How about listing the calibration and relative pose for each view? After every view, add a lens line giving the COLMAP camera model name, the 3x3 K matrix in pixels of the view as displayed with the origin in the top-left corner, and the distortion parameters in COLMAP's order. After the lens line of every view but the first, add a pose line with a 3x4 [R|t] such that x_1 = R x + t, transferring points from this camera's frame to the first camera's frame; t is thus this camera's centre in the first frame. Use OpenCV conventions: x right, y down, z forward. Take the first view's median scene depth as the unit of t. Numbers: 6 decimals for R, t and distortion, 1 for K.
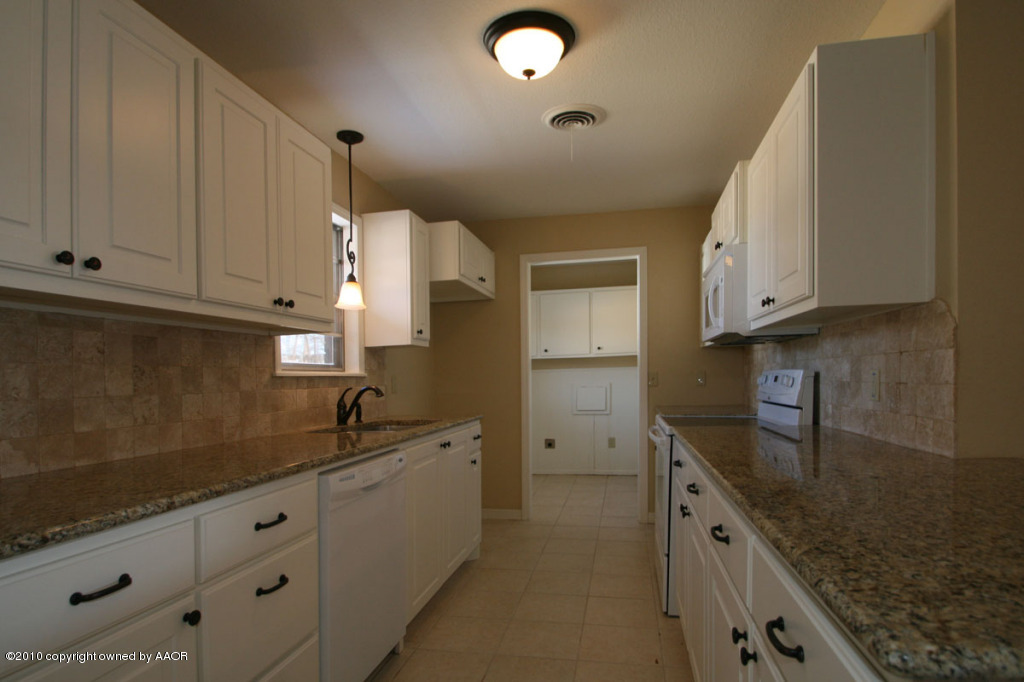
lens RADIAL K [[560.2, 0, 512.2], [0, 560.2, 364.7], [0, 0, 1]] dist [-0.000357, -0.000112]
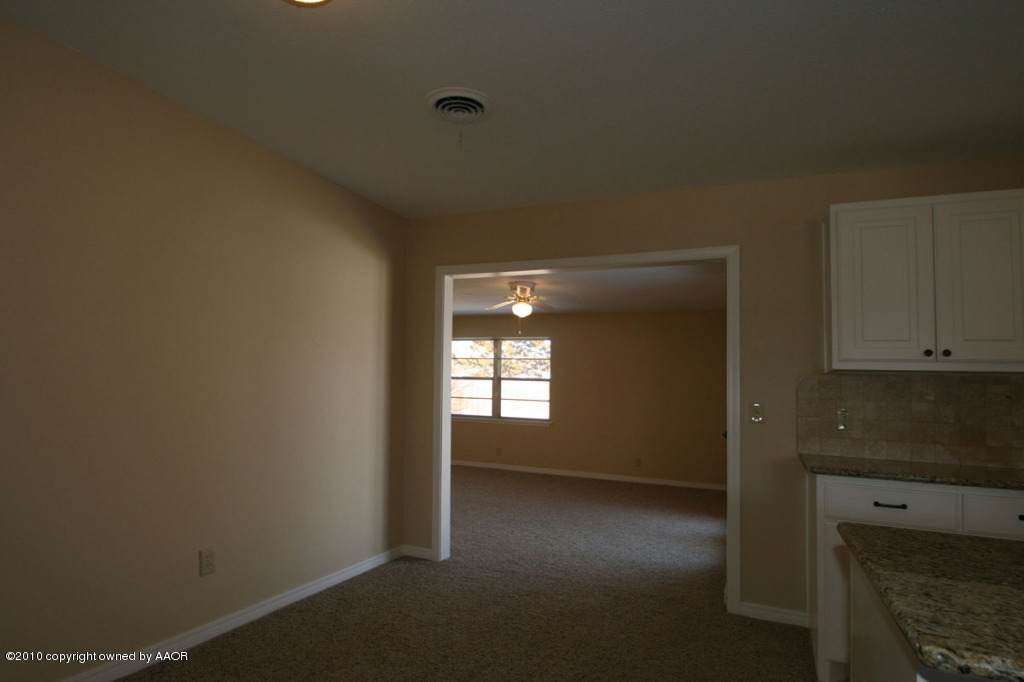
lens RADIAL K [[560.2, 0, 512.2], [0, 560.2, 364.7], [0, 0, 1]] dist [-0.000357, -0.000112]
pose [[-0.205227, -0.031472, -0.978208, 1.532125], [-0.003911, 0.999501, -0.031336, -0.084008], [0.978707, -0.002606, -0.205247, -0.048064]]
